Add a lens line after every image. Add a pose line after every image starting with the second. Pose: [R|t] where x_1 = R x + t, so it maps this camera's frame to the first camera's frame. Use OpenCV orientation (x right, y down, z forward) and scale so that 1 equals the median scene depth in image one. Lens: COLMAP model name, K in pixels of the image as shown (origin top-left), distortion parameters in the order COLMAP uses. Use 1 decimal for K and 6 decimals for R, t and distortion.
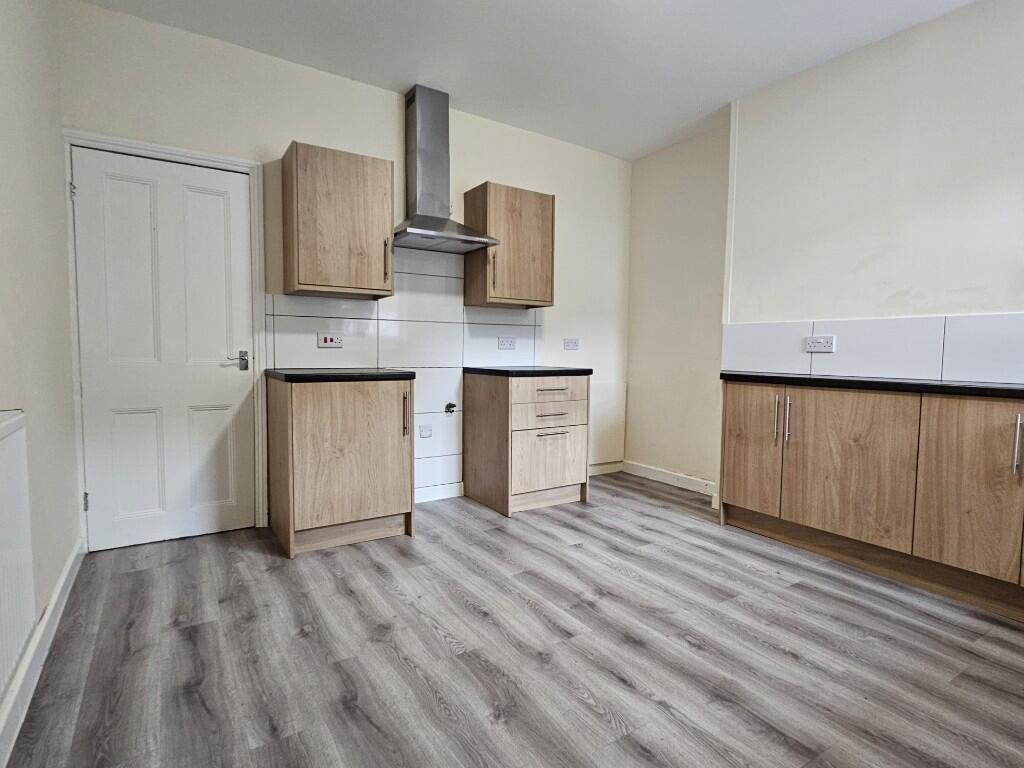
lens RADIAL K [[526.4, 0, 508.3], [0, 526.4, 385.9], [0, 0, 1]] dist [-0.005180, -0.000535]
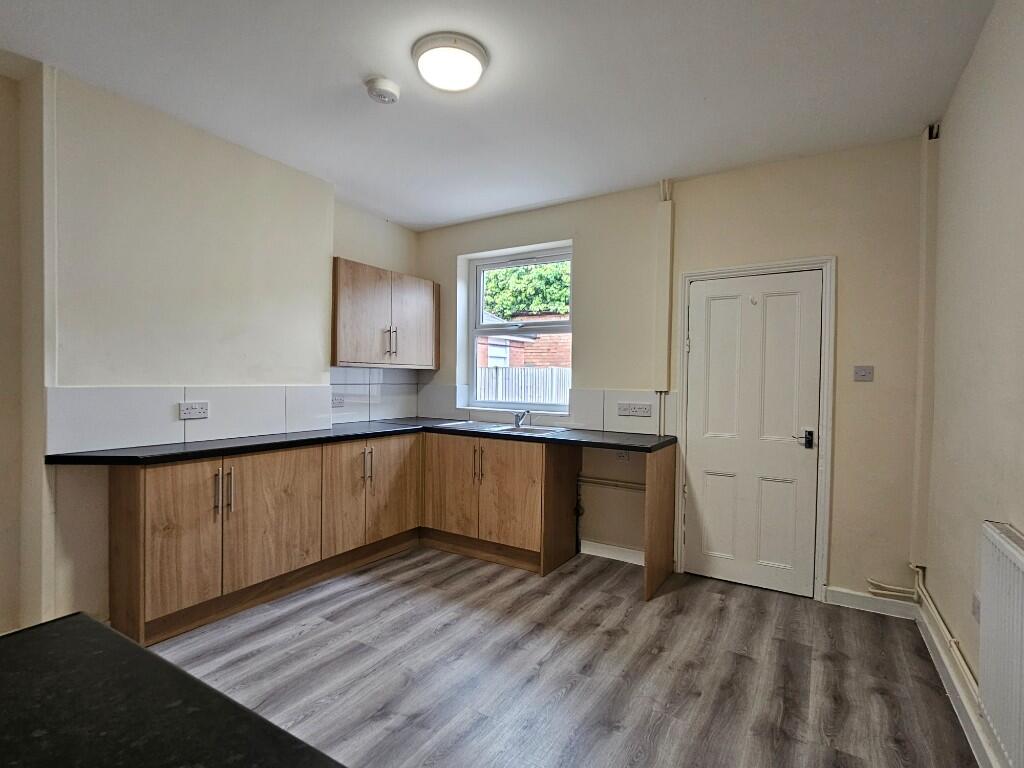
lens RADIAL K [[526.4, 0, 503.2], [0, 526.4, 383.3], [0, 0, 1]] dist [-0.005180, -0.000535]
pose [[-0.428297, -0.032443, 0.903056, -0.641849], [0.043175, 0.997479, 0.056312, -0.191715], [-0.902606, 0.063108, -0.425816, 1.069777]]
